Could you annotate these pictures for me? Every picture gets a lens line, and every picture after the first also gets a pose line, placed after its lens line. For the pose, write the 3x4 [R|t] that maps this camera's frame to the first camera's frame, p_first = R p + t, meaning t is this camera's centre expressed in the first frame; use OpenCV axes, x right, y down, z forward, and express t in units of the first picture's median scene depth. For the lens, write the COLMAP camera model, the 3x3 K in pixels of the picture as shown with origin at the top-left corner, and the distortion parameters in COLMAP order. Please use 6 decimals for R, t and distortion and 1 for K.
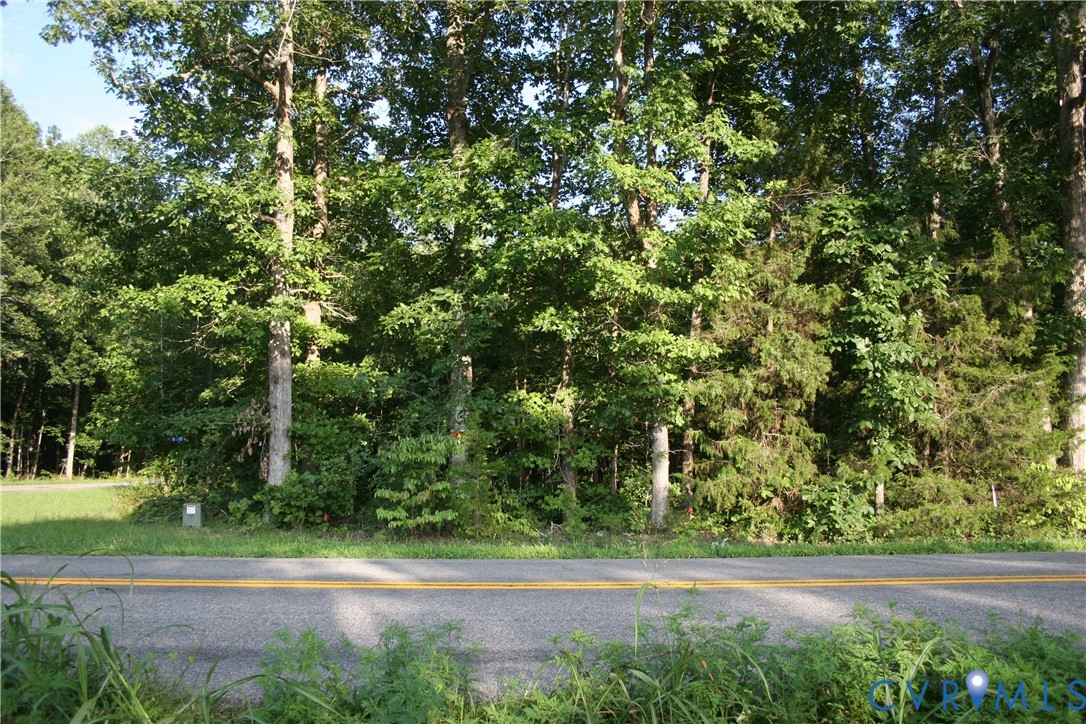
lens RADIAL K [[898.8, 0, 543.0], [0, 898.8, 362.0], [0, 0, 1]] dist [-0.151677, 0.125748]
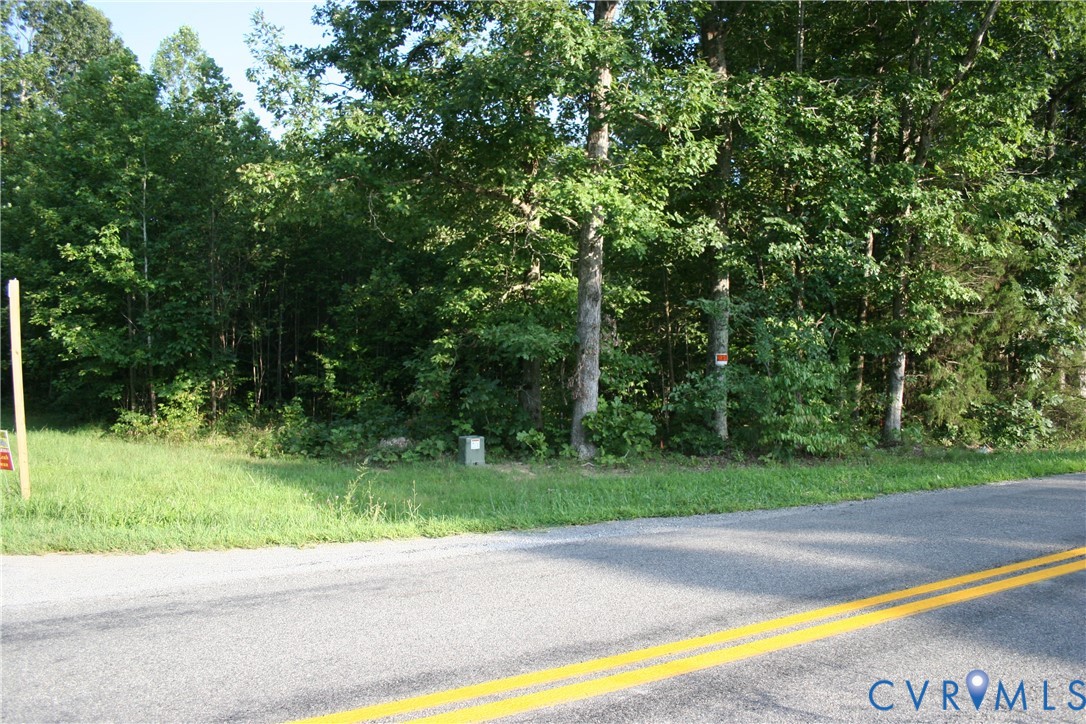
lens RADIAL K [[898.8, 0, 543.0], [0, 898.8, 362.0], [0, 0, 1]] dist [-0.151677, 0.125748]
pose [[0.857967, 0.004484, 0.513685, -0.911730], [-0.061894, 0.993580, 0.094703, 0.002048], [-0.509963, -0.113046, 0.852736, 0.262582]]
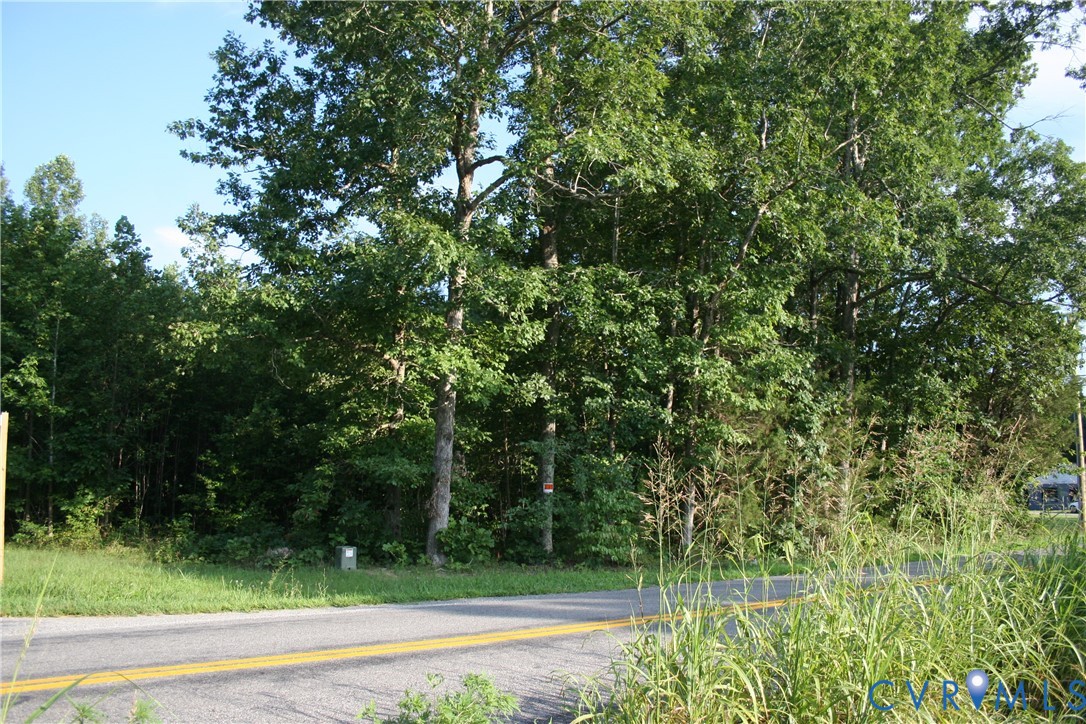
lens RADIAL K [[898.8, 0, 543.0], [0, 898.8, 362.0], [0, 0, 1]] dist [-0.151677, 0.125748]
pose [[0.754356, 0.108398, 0.647455, -1.082157], [-0.091557, 0.994006, -0.059744, -0.020687], [-0.650050, -0.014210, 0.759759, 0.043186]]
